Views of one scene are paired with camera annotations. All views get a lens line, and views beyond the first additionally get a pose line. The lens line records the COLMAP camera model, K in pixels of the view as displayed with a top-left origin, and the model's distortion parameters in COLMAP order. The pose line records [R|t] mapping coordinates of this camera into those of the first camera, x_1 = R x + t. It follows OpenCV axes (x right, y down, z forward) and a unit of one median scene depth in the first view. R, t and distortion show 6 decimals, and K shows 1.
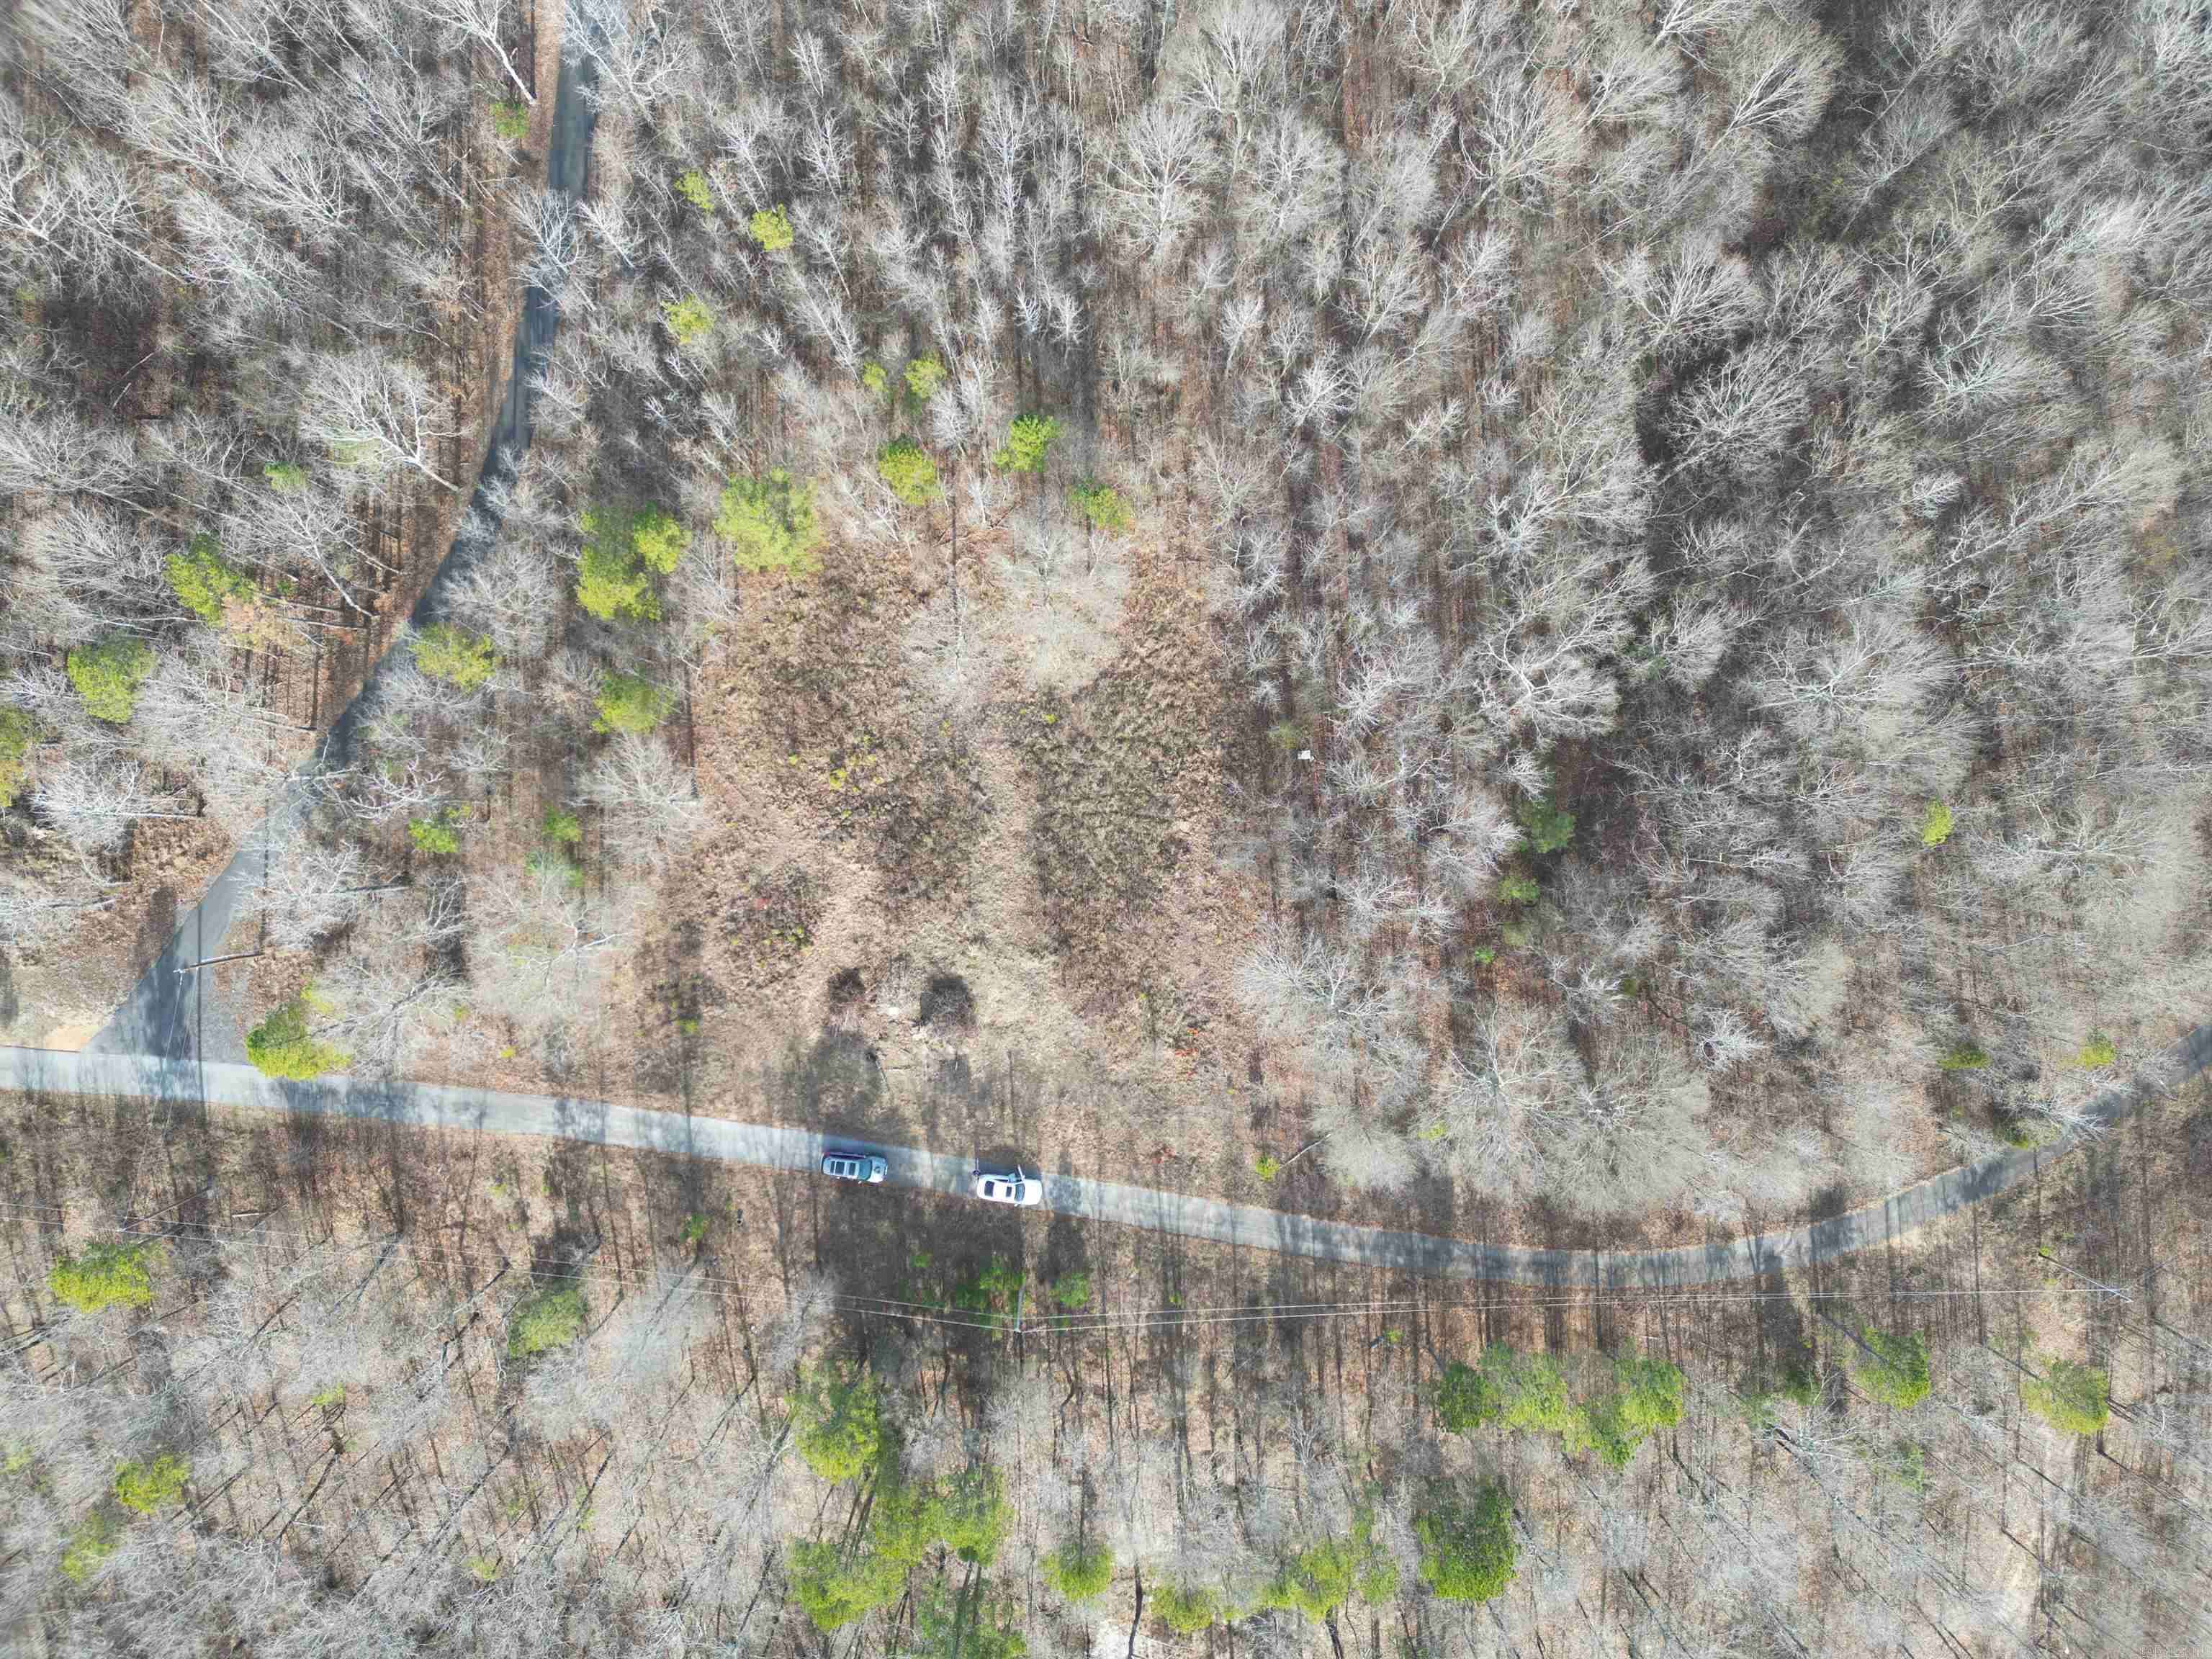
lens RADIAL K [[1535.1, 0, 1104.6], [0, 1535.1, 842.1], [0, 0, 1]] dist [0.089392, -0.083462]
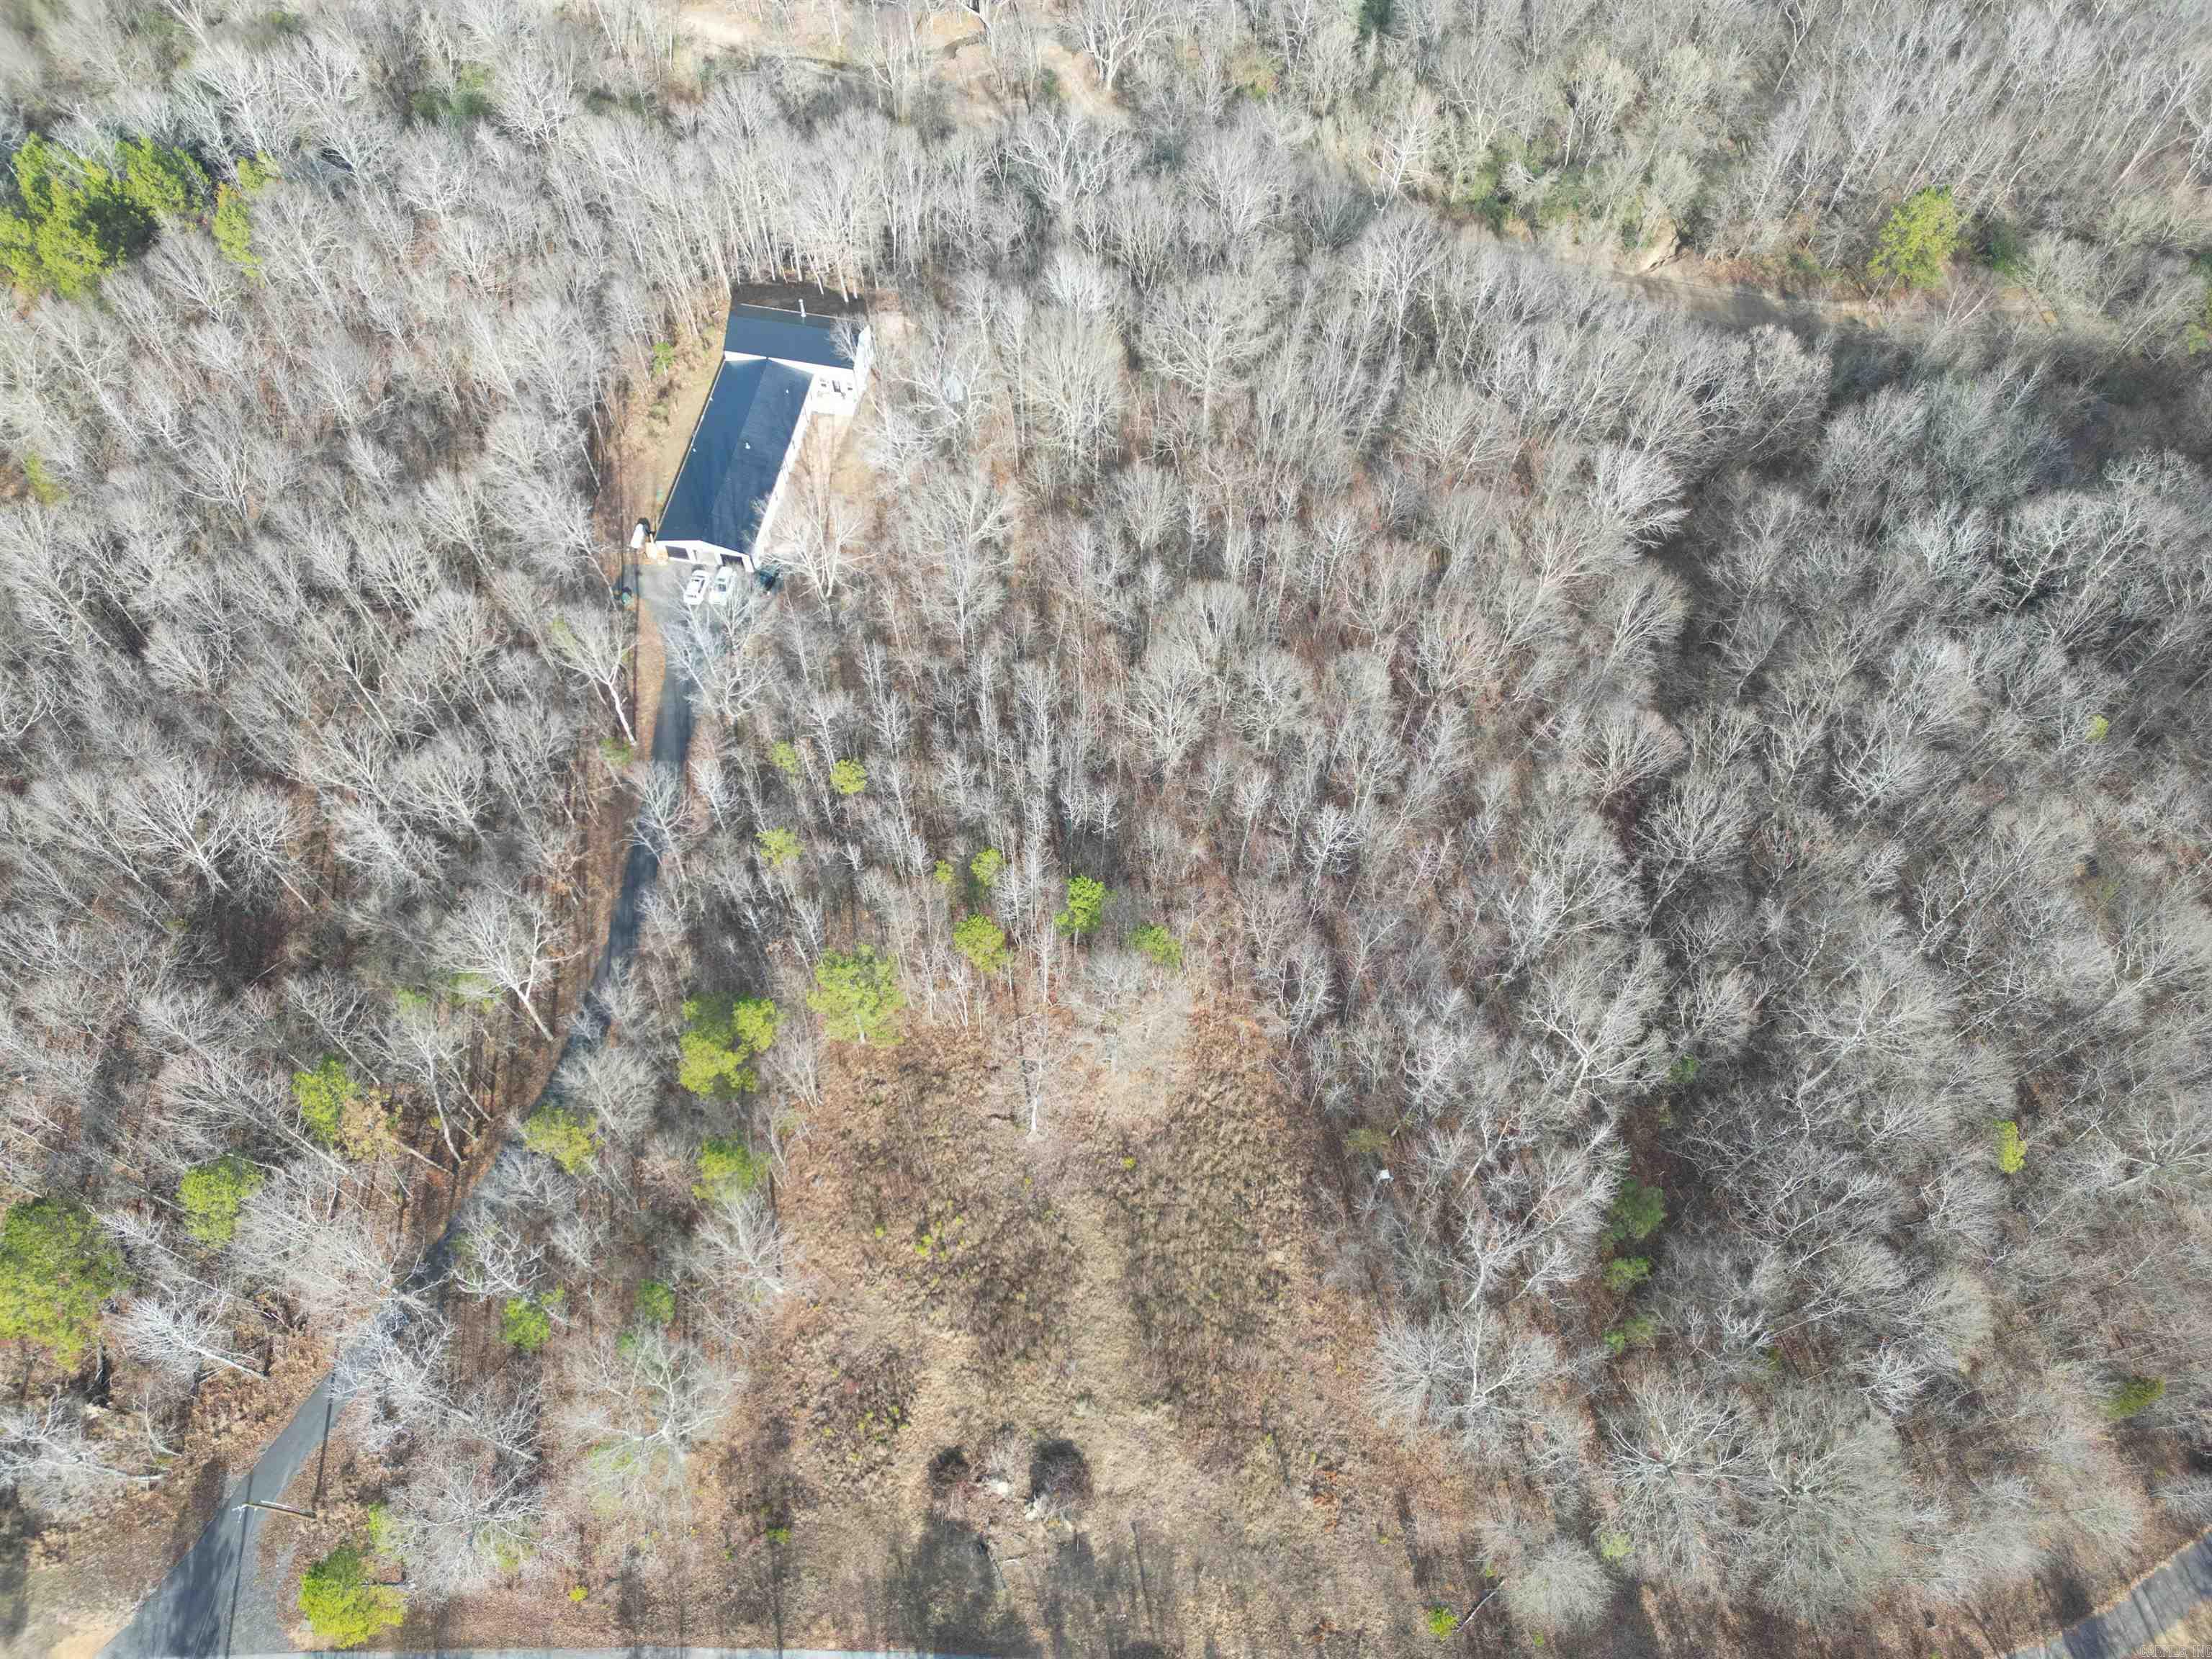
lens RADIAL K [[1535.1, 0, 1104.2], [0, 1535.1, 833.2], [0, 0, 1]] dist [0.089392, -0.083462]
pose [[0.992912, -0.107455, 0.050778, -0.081599], [0.118548, 0.865123, -0.487349, 0.229376], [0.008439, 0.489914, 0.871730, 0.003023]]
